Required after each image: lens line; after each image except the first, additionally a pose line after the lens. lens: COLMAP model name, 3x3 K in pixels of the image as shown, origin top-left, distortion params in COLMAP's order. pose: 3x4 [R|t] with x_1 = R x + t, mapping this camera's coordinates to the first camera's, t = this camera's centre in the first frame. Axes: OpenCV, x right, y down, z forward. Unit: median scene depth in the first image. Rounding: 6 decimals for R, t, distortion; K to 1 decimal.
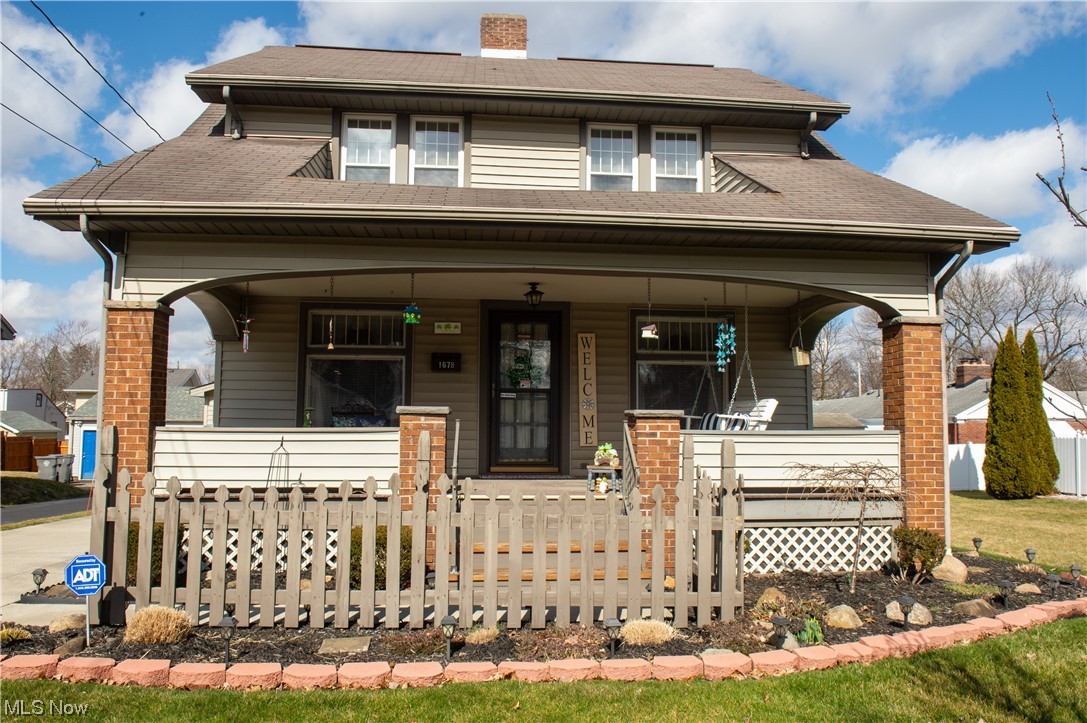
lens RADIAL K [[780.8, 0, 544.7], [0, 780.8, 366.2], [0, 0, 1]] dist [-0.052816, -0.002921]
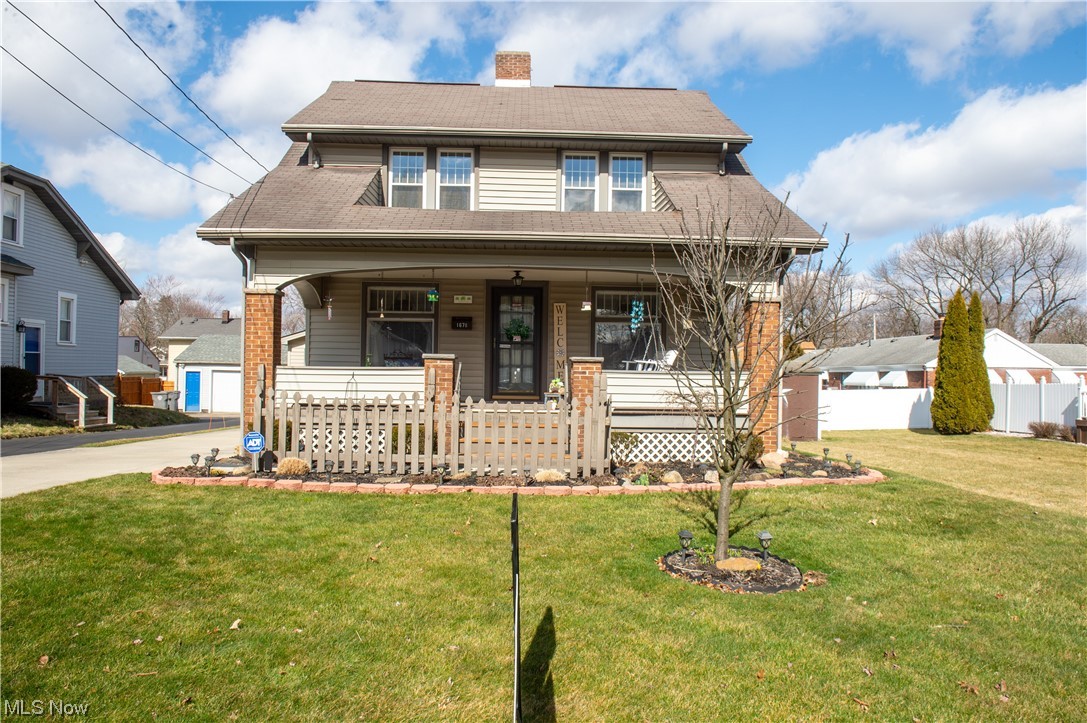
lens RADIAL K [[734.4, 0, 543.7], [0, 734.4, 366.7], [0, 0, 1]] dist [-0.053388, -0.003301]
pose [[0.998184, 0.006972, -0.059831, 0.139608], [-0.002716, 0.997478, 0.070923, -0.028065], [0.060175, -0.070632, 0.995686, -0.460448]]
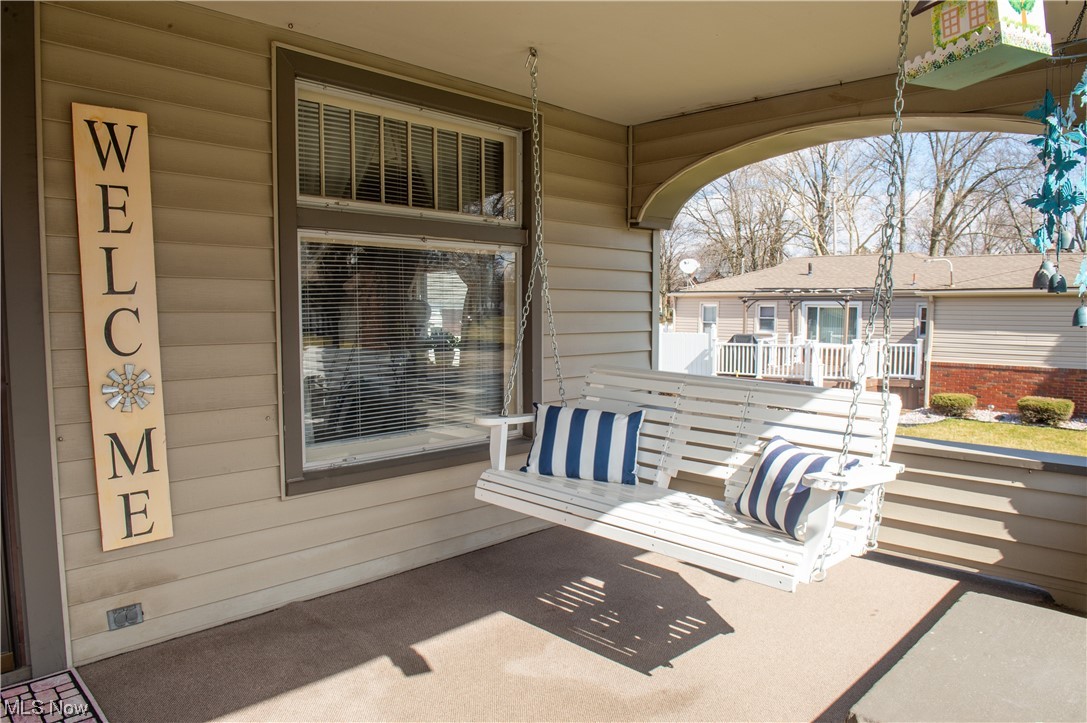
lens RADIAL K [[740.6, 0, 548.8], [0, 740.6, 369.8], [0, 0, 1]] dist [-0.046946, -0.001709]
pose [[0.761284, -0.058284, 0.645794, 0.007612], [-0.054826, 0.986600, 0.153673, -0.003206], [-0.646097, -0.152395, 0.747887, 0.961767]]
